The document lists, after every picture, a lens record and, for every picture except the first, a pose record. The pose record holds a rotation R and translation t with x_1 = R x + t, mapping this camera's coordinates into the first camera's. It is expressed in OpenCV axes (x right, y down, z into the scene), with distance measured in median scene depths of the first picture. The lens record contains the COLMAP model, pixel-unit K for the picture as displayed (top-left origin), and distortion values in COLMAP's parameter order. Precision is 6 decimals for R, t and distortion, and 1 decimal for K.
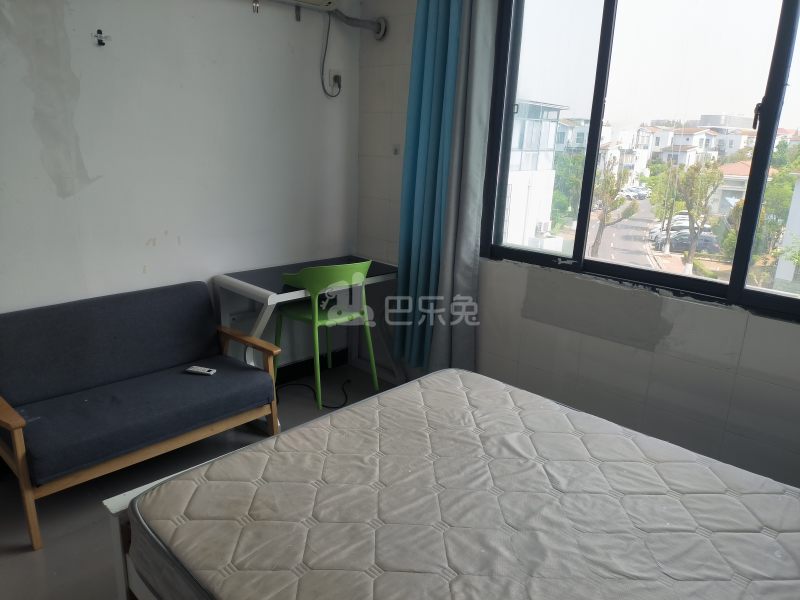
lens RADIAL K [[580.4, 0, 400.0], [0, 580.4, 300.0], [0, 0, 1]] dist [0.057141, -0.080498]
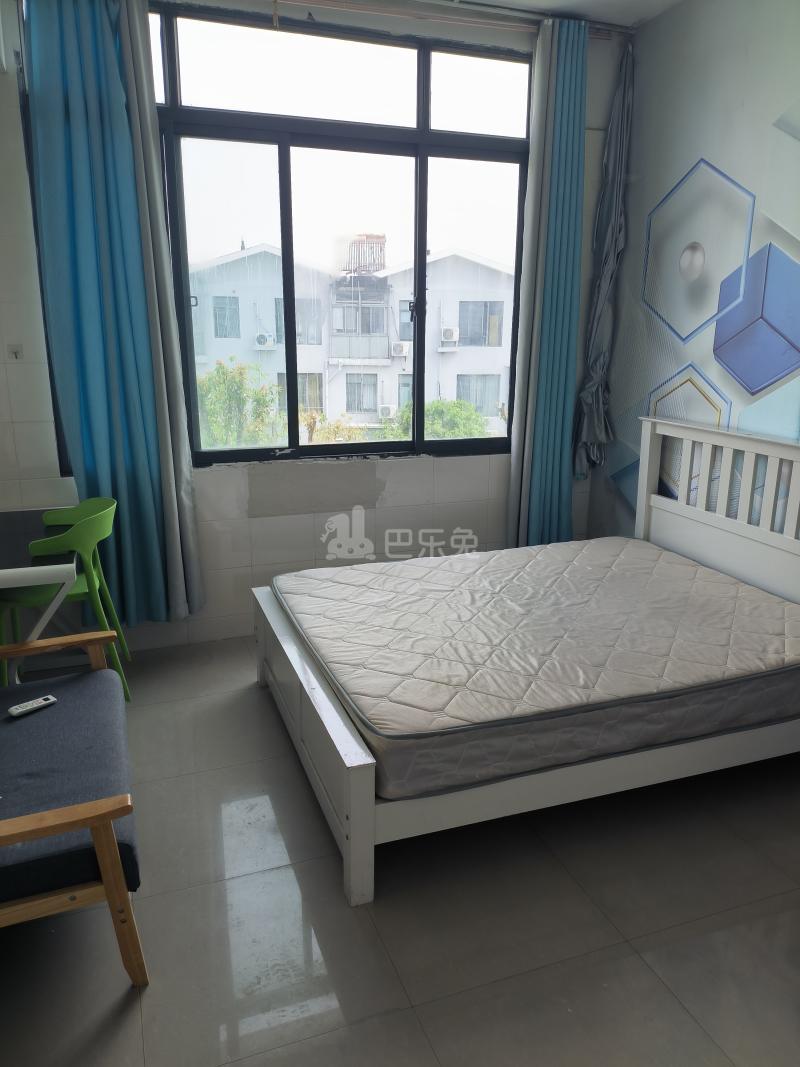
lens RADIAL K [[774.0, 0, 400.0], [0, 774.0, 533.5], [0, 0, 1]] dist [0.057141, -0.080498]
pose [[0.455986, -0.277527, 0.845610, -0.897077], [0.247756, 0.952162, 0.178897, -0.132592], [-0.854806, 0.127931, 0.502931, 0.158093]]
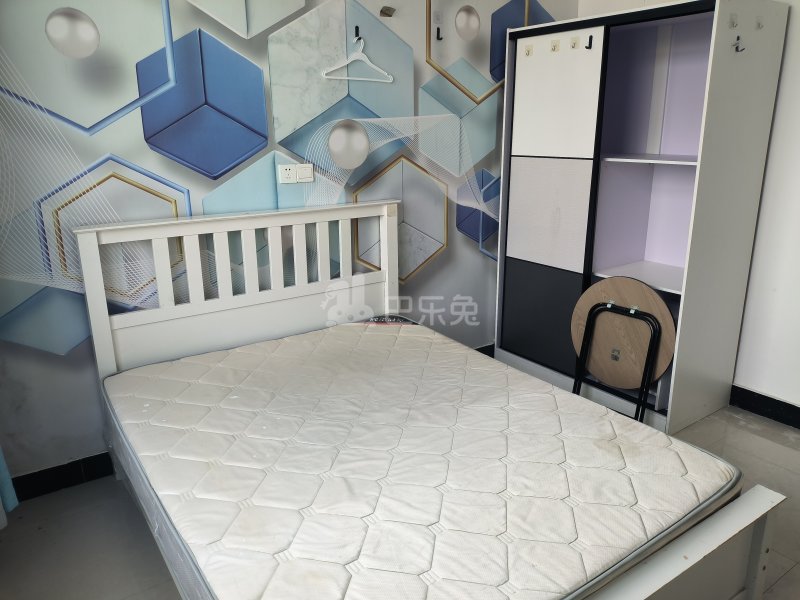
lens RADIAL K [[580.4, 0, 400.0], [0, 580.4, 300.0], [0, 0, 1]] dist [0.057141, -0.080498]
pose [[-0.971301, -0.098843, 0.216344, -0.027929], [0.031201, 0.848758, 0.527859, -0.321500], [-0.235799, 0.519460, -0.821316, 1.143370]]
